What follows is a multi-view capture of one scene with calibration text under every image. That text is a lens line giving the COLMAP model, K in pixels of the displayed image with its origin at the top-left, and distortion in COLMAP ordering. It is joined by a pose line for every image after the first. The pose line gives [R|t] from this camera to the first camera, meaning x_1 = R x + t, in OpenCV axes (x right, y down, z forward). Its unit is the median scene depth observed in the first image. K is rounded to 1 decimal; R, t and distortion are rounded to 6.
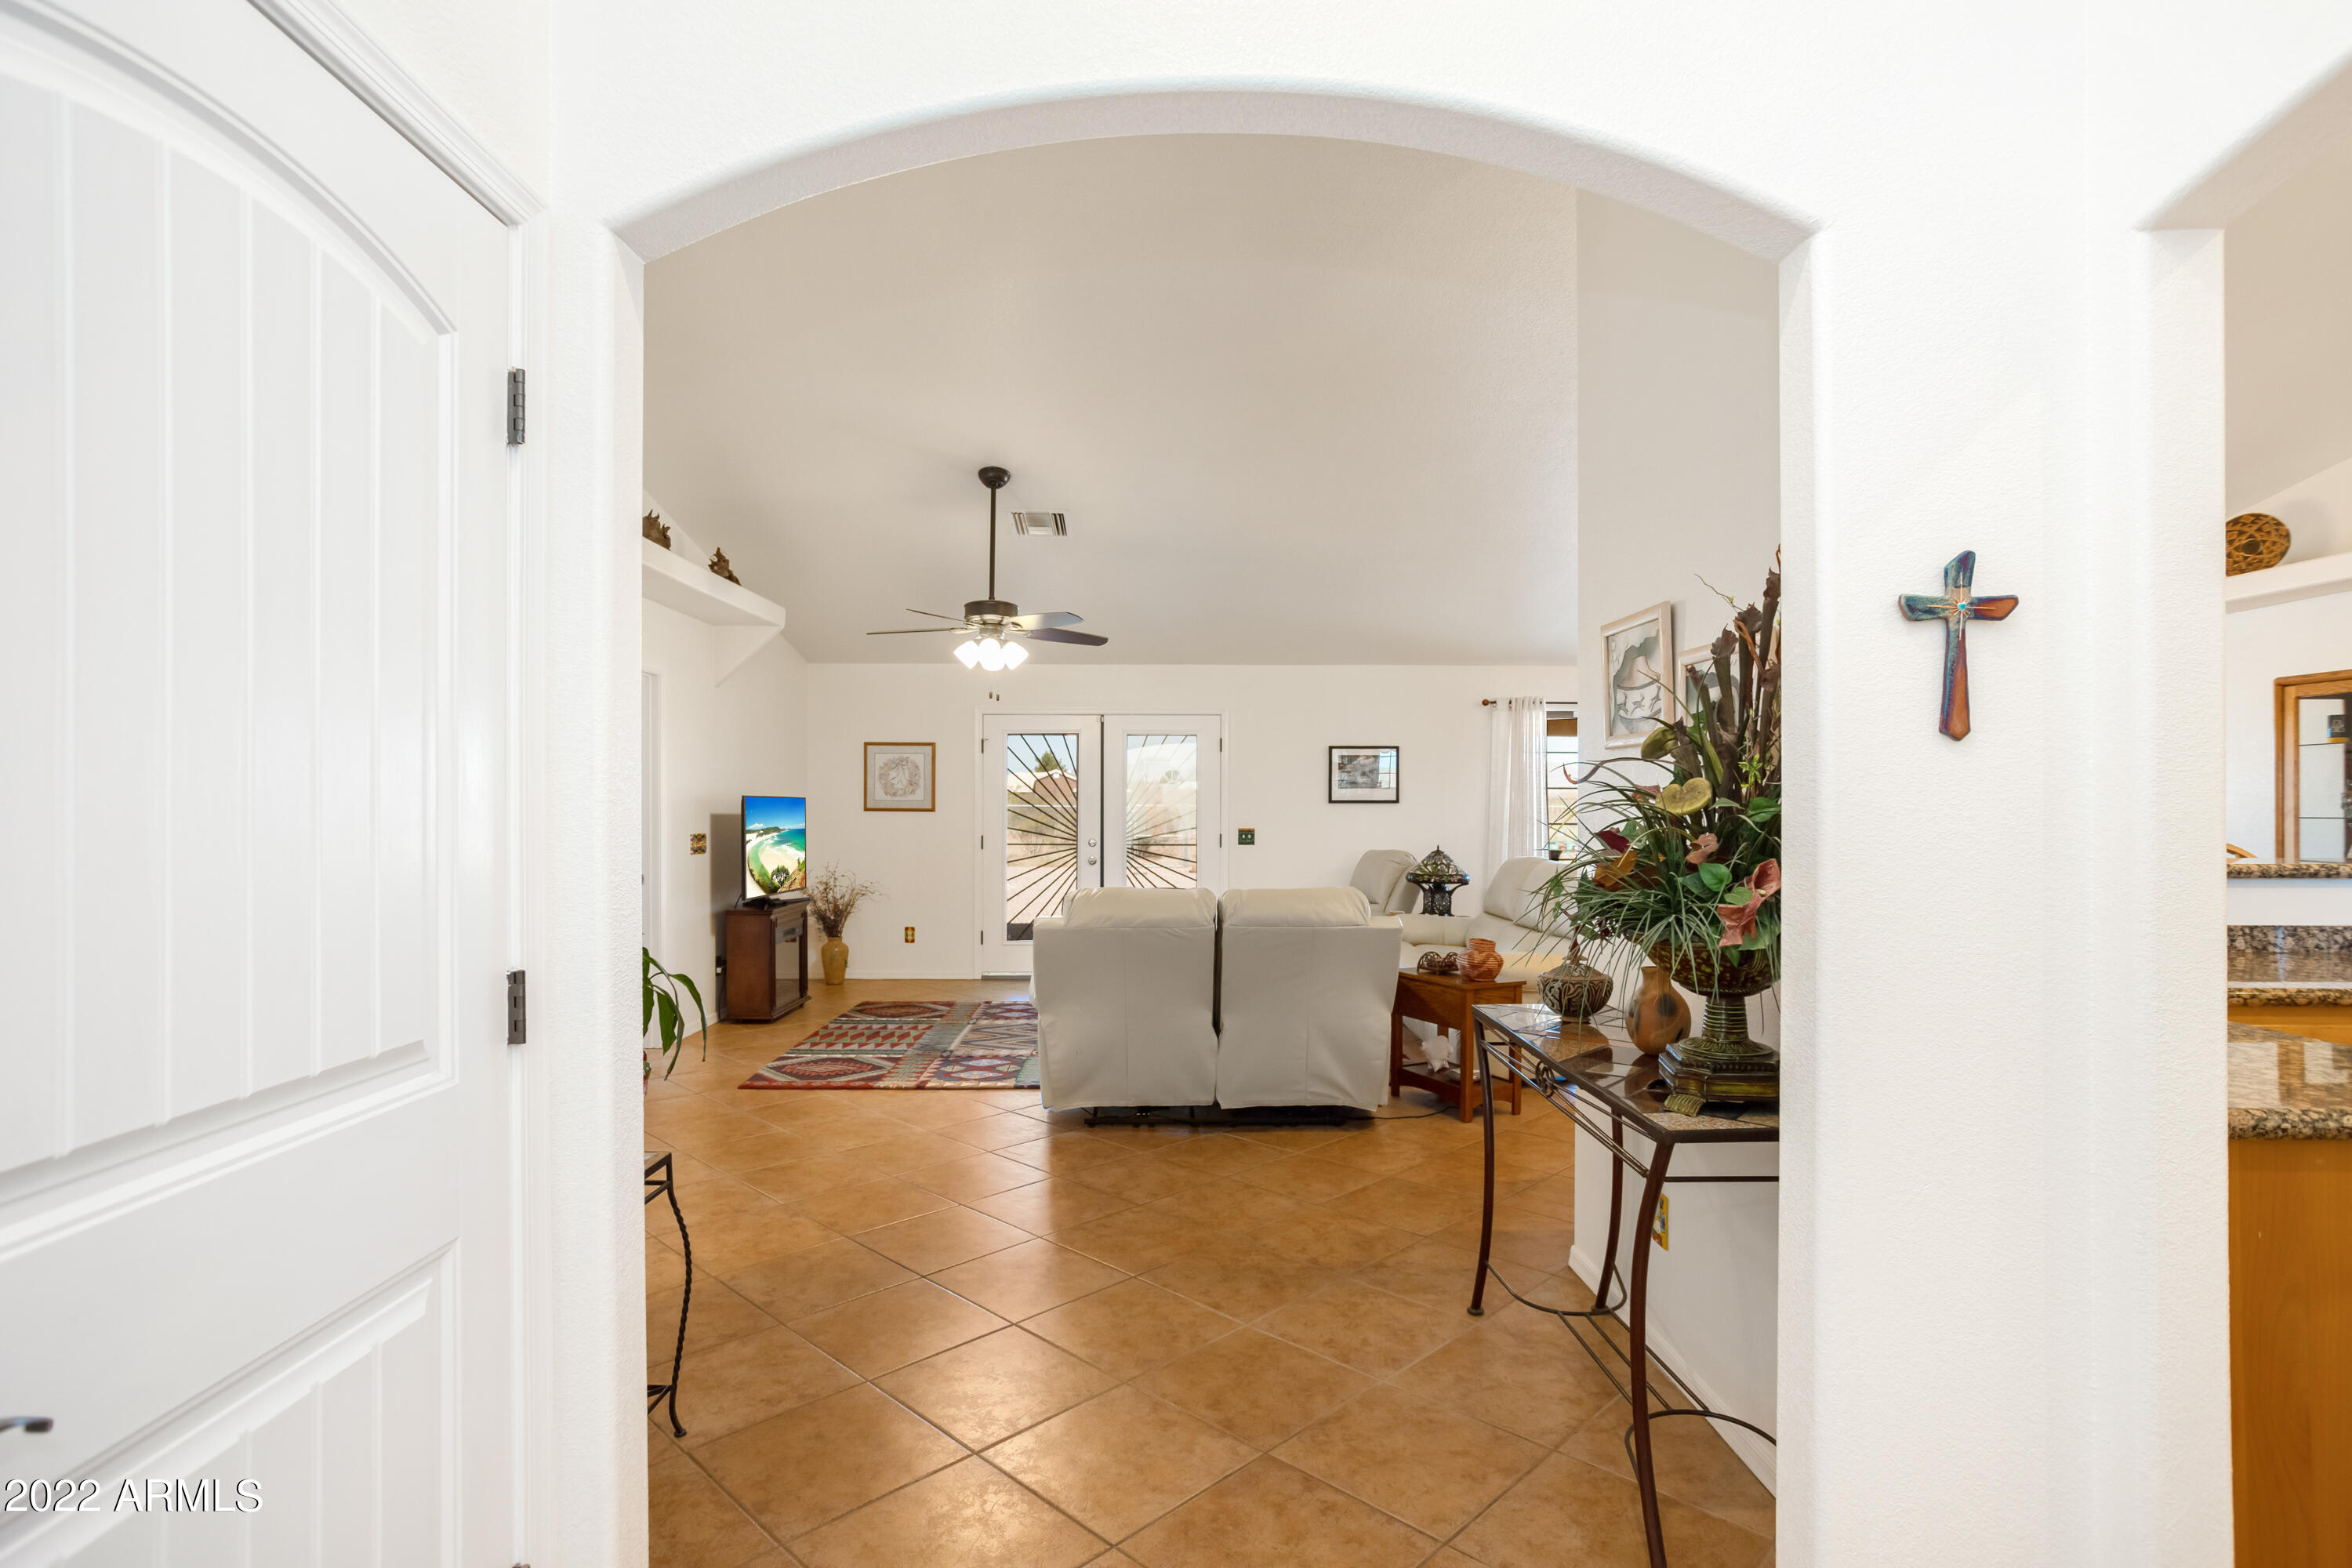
lens RADIAL K [[1163.9, 0, 1184.7], [0, 1163.9, 819.6], [0, 0, 1]] dist [-0.000145, 0.000038]
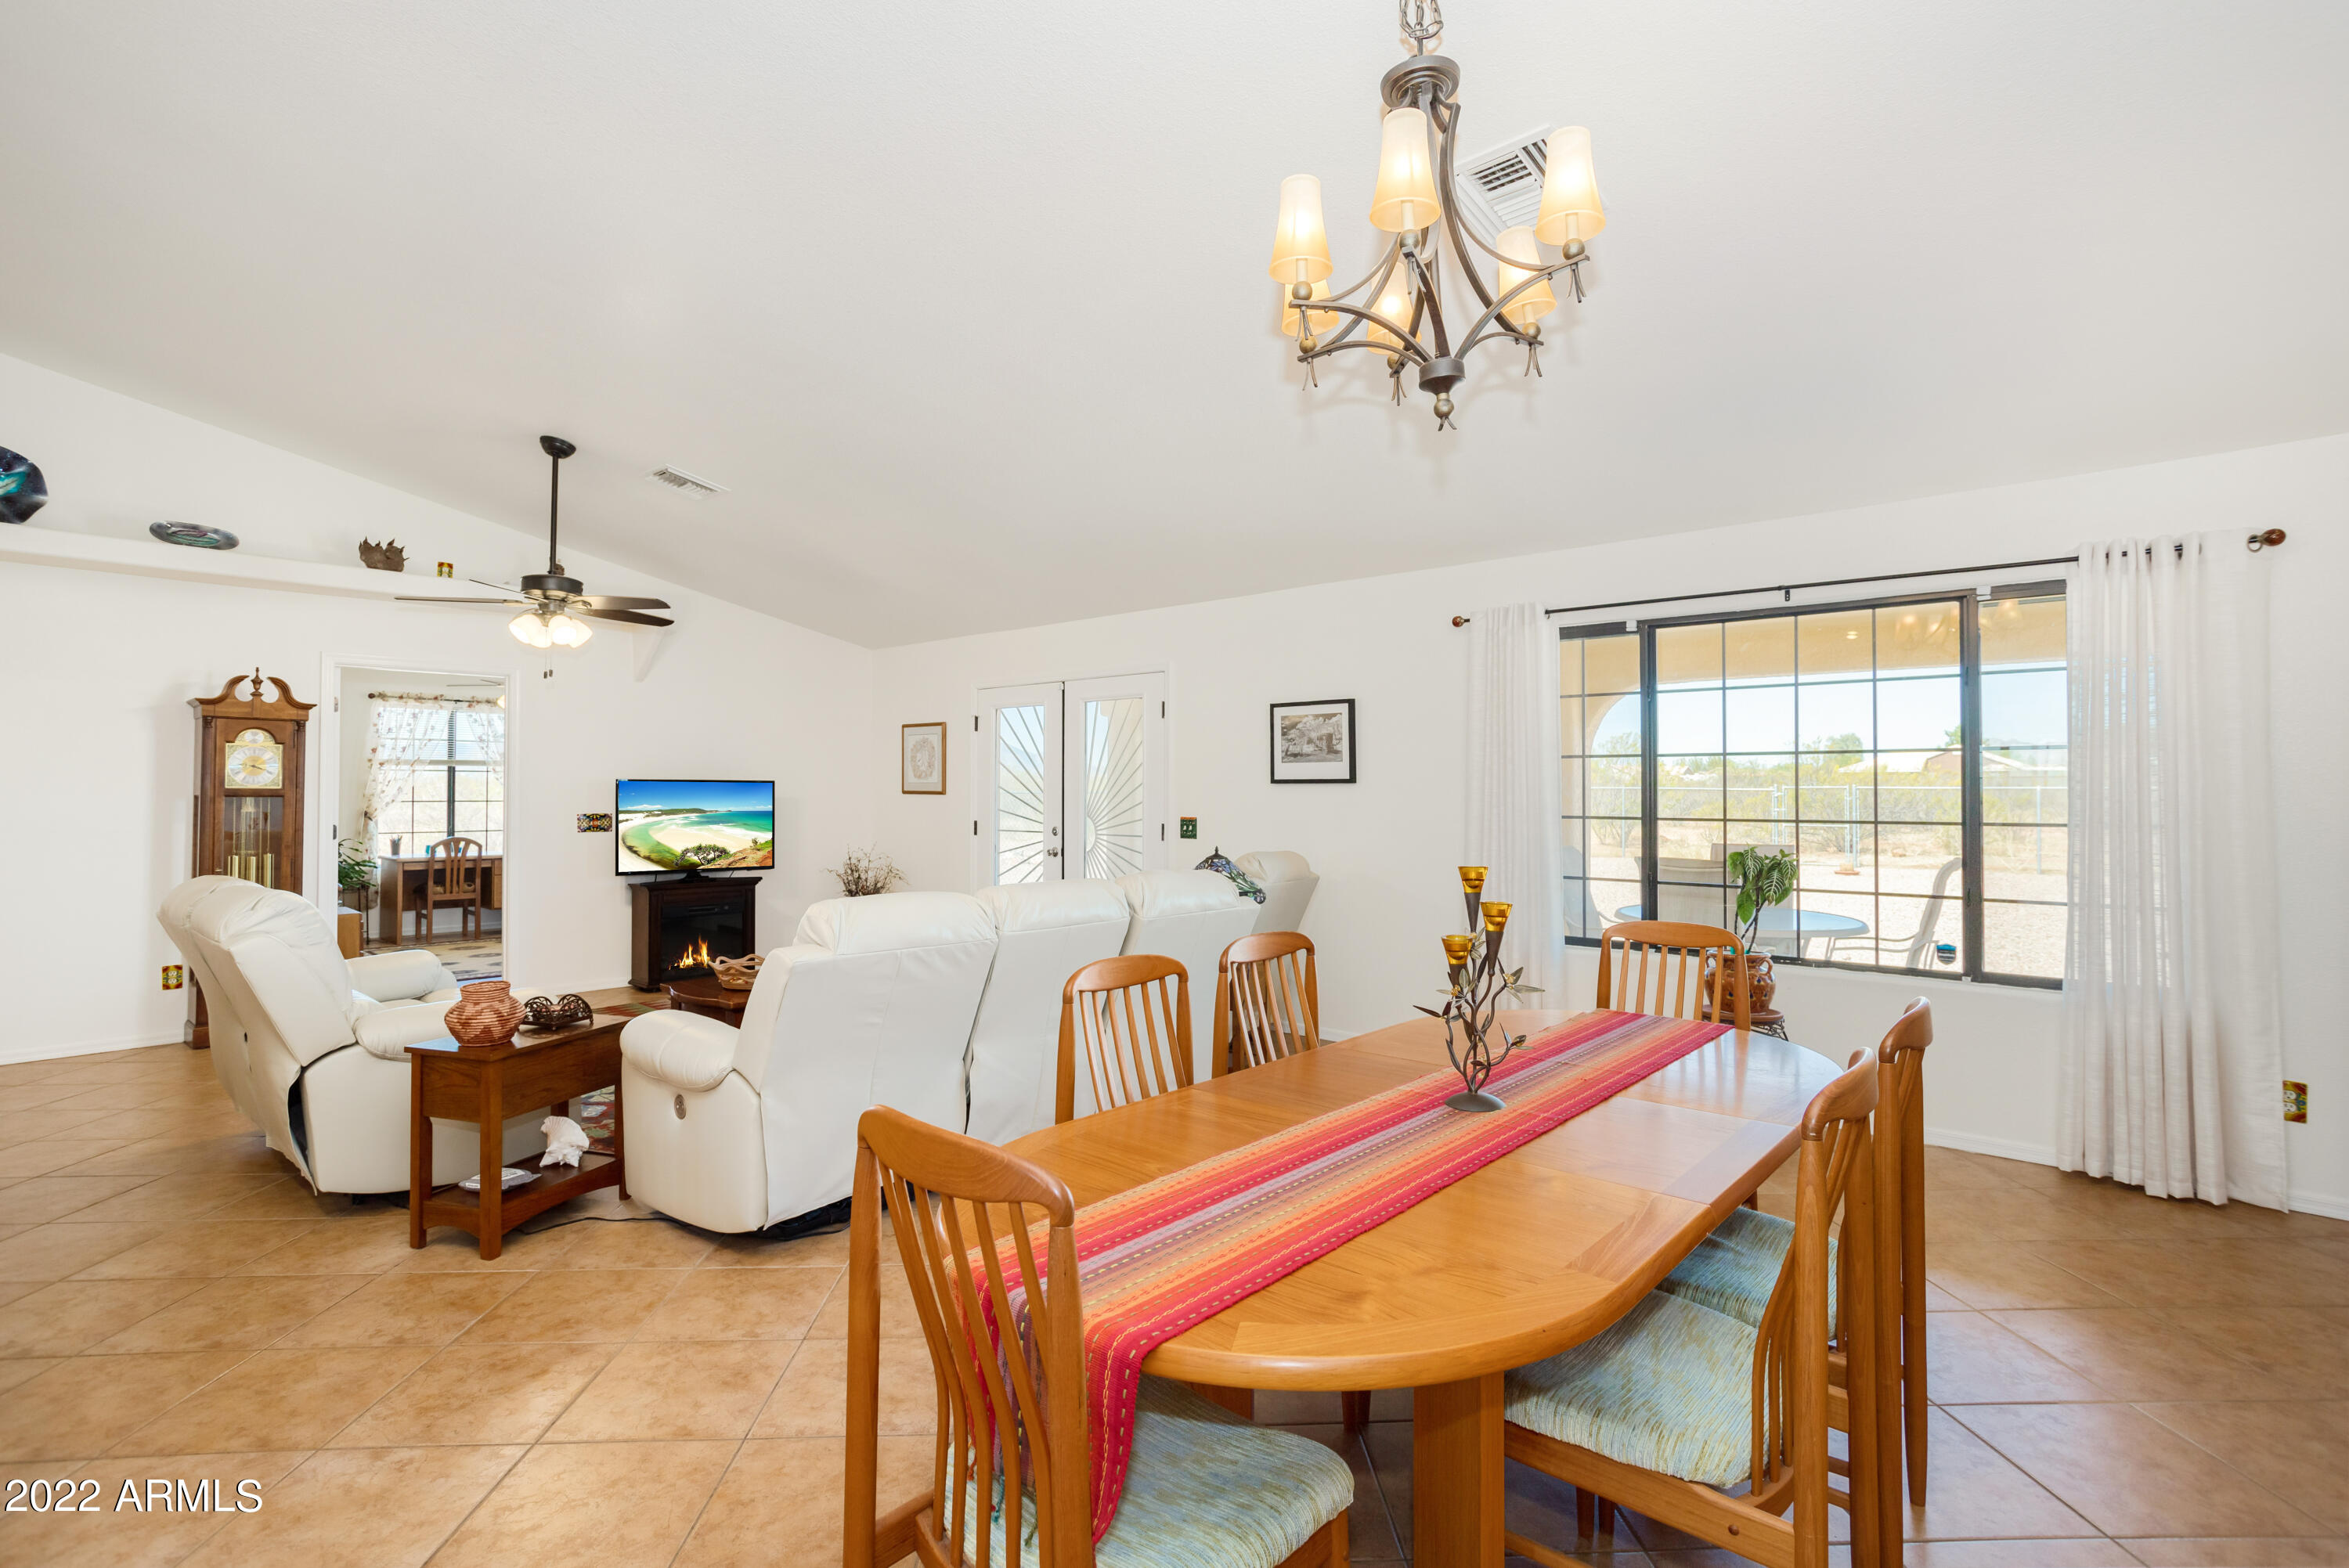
lens RADIAL K [[1129.7, 0, 1167.4], [0, 1129.7, 771.6], [0, 0, 1]] dist [-0.000889, 0.000017]
pose [[0.733134, -0.011929, -0.679980, 0.551977], [-0.004234, 0.999747, -0.022103, -0.005879], [0.680071, 0.019083, 0.732897, 0.447358]]
